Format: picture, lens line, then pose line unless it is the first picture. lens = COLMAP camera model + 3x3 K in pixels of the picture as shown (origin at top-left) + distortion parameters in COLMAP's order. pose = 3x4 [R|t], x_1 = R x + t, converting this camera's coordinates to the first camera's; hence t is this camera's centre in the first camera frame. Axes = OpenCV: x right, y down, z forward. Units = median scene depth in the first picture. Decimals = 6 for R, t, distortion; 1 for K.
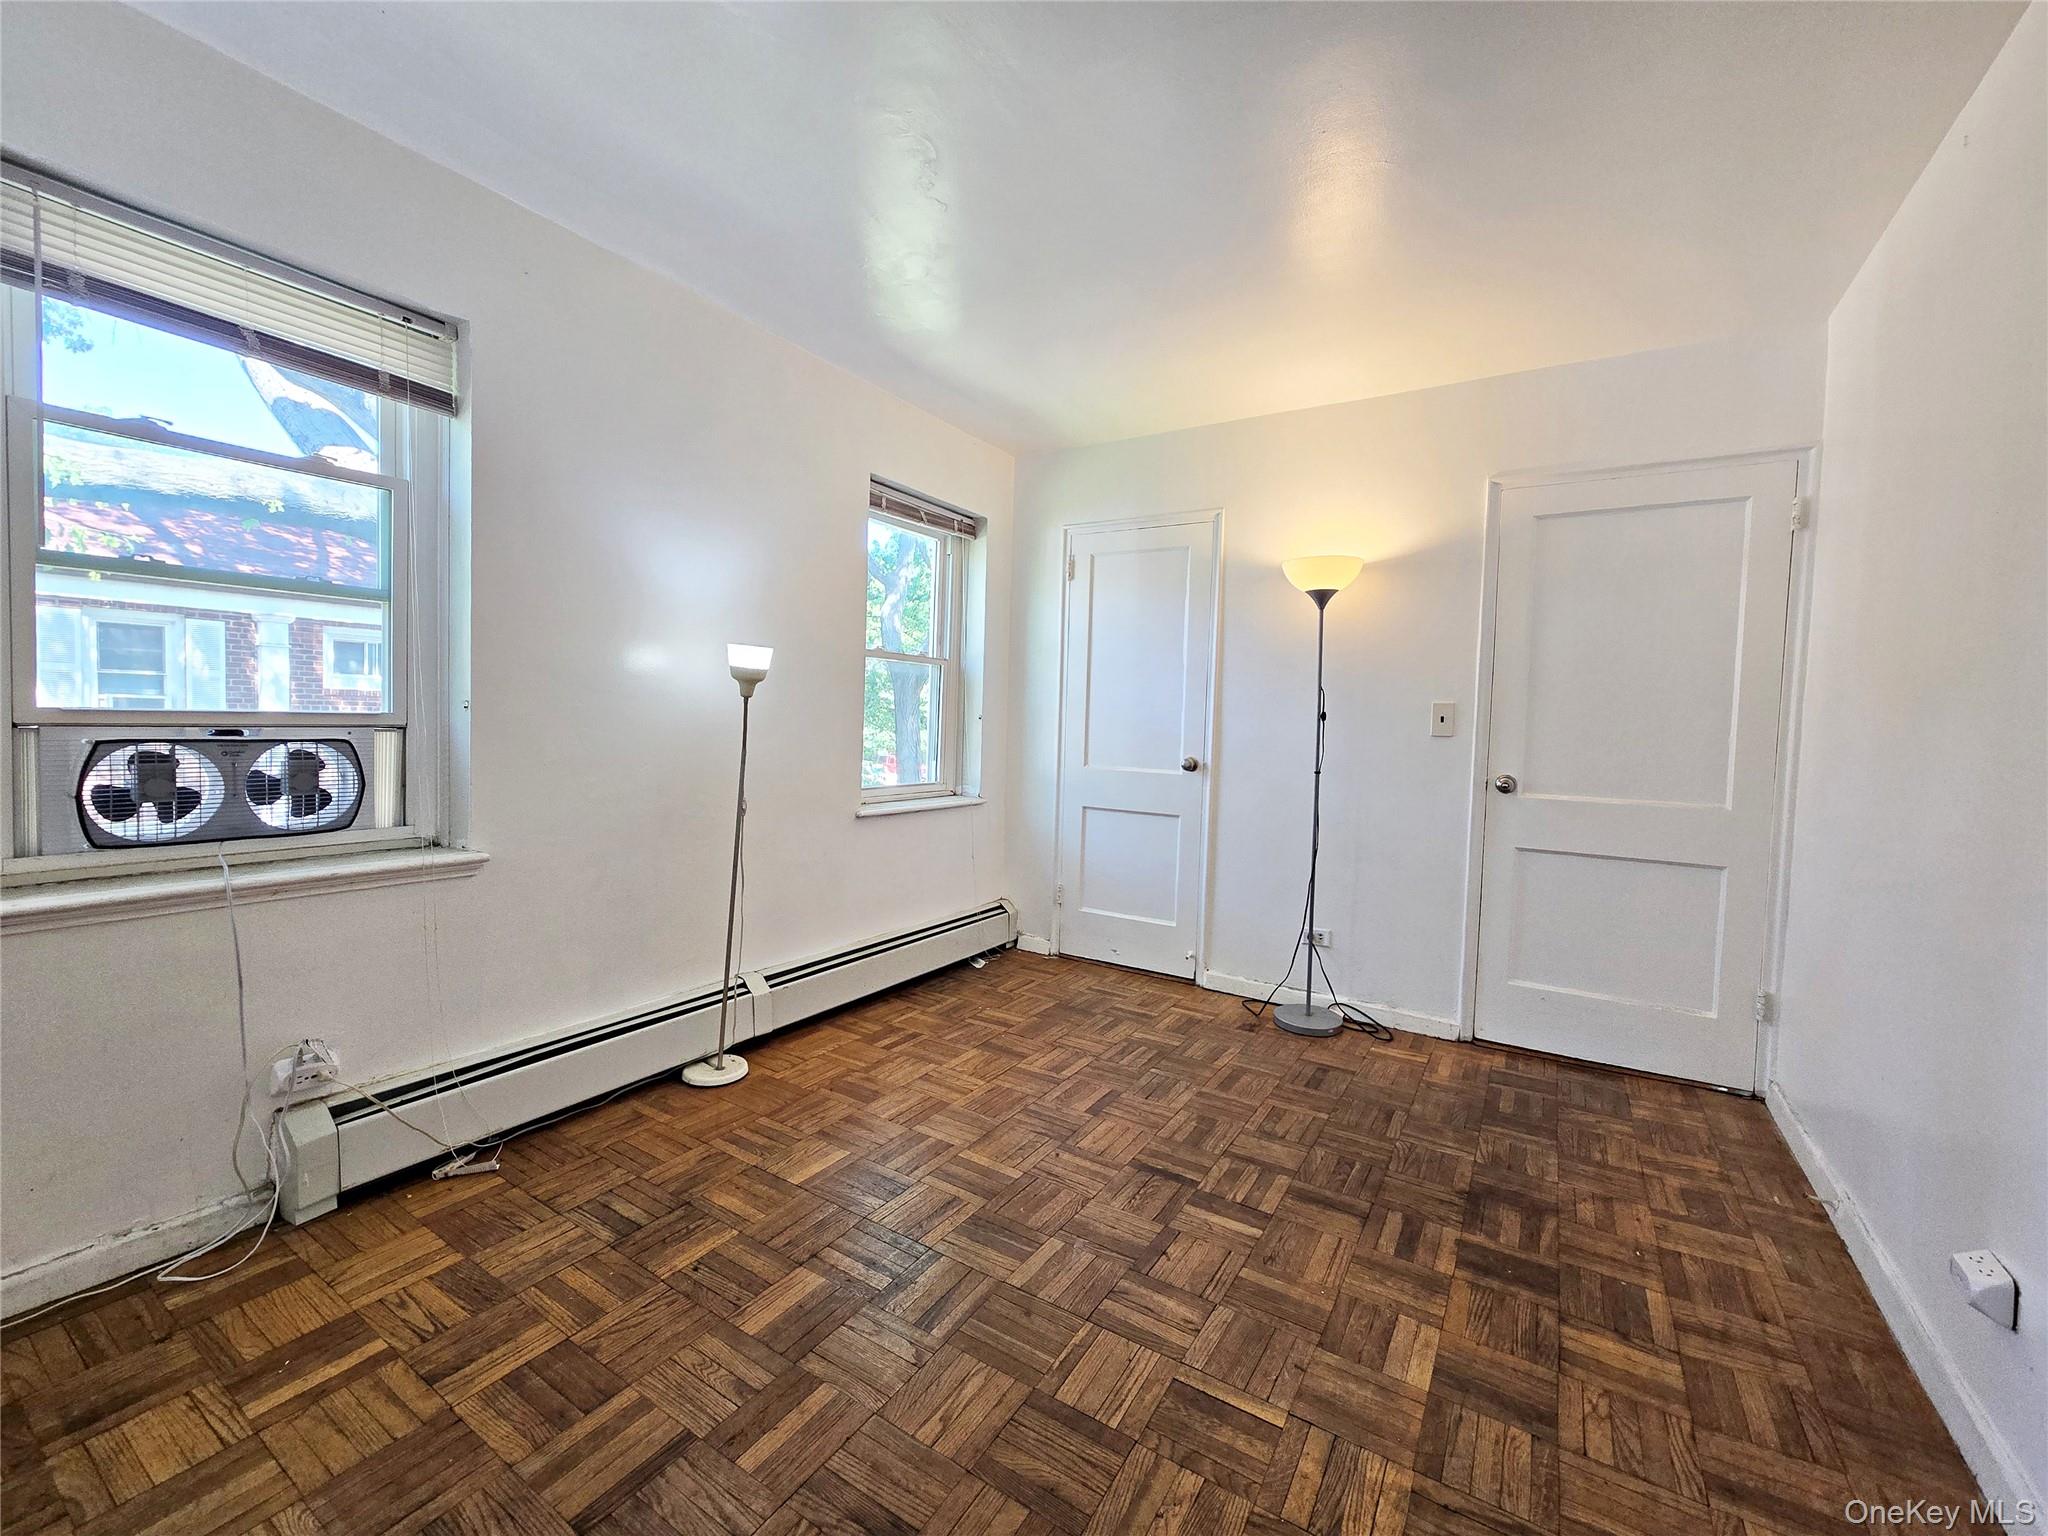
lens RADIAL K [[838.6, 0, 1028.9], [0, 838.6, 753.8], [0, 0, 1]] dist [0.001404, 0.000274]
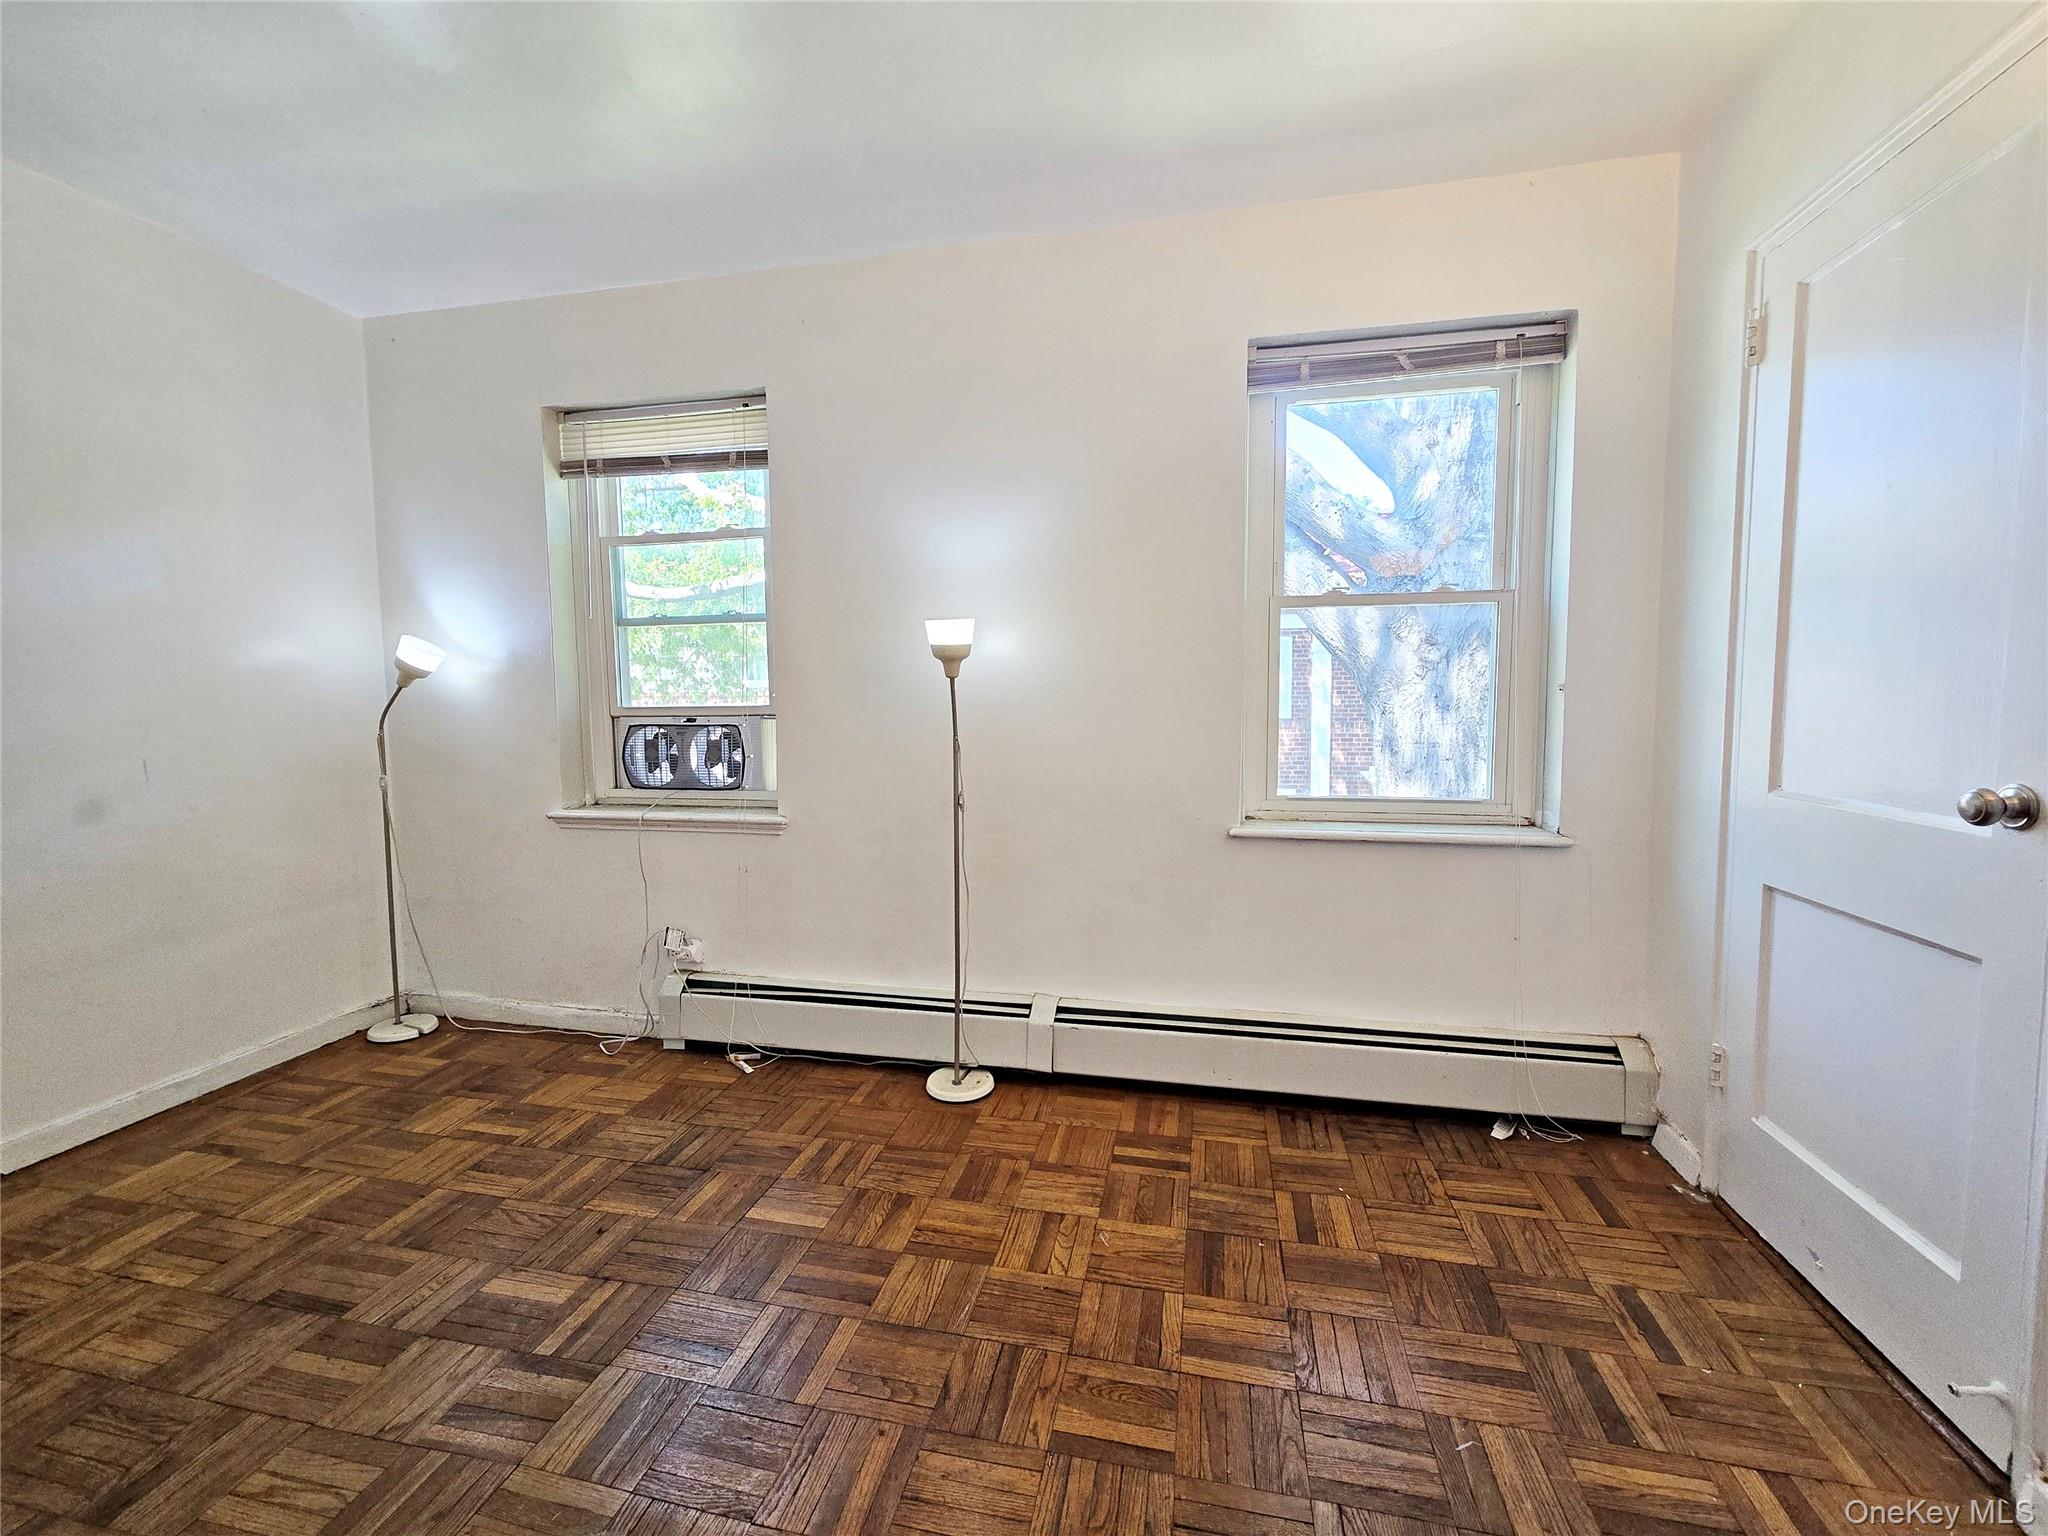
lens RADIAL K [[840.5, 0, 1030.5], [0, 840.5, 754.7], [0, 0, 1]] dist [0.000105, 0.000491]
pose [[0.341396, 0.033558, -0.939320, 0.556837], [-0.020242, 0.999393, 0.028348, -0.014189], [0.939702, 0.009336, 0.341868, 0.818426]]
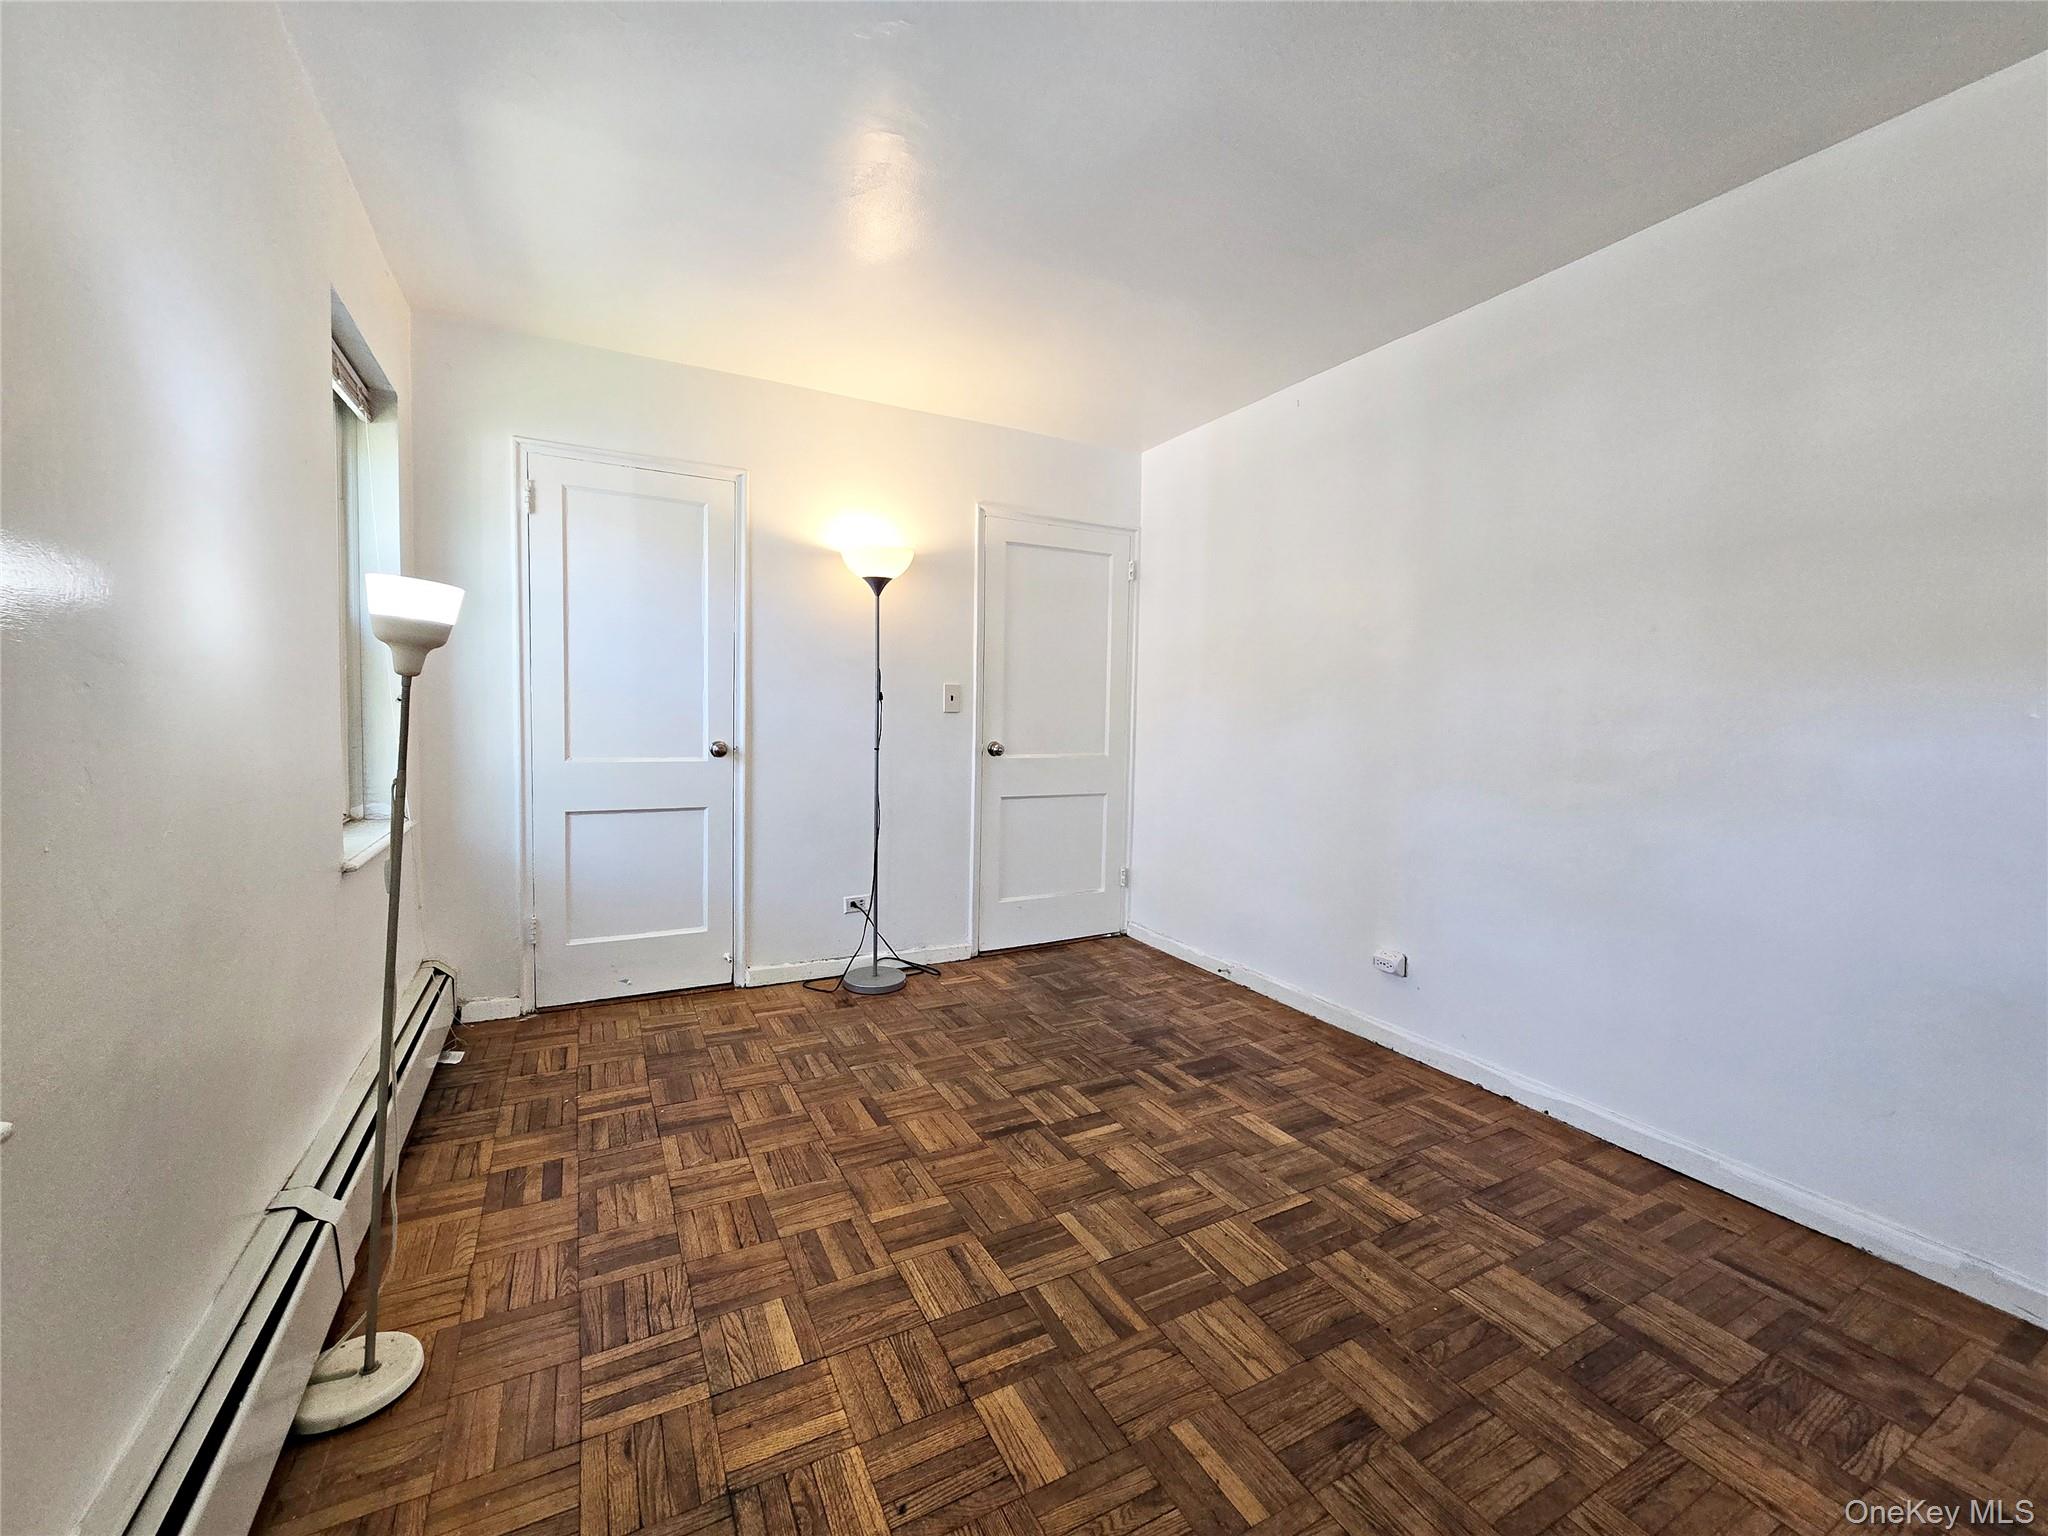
lens RADIAL K [[838.6, 0, 1028.9], [0, 838.6, 753.8], [0, 0, 1]] dist [0.001404, 0.000274]
pose [[0.495379, -0.066298, 0.866143, -0.645859], [0.031934, 0.997799, 0.058112, -0.036845], [-0.868090, -0.001128, 0.496406, 0.399434]]
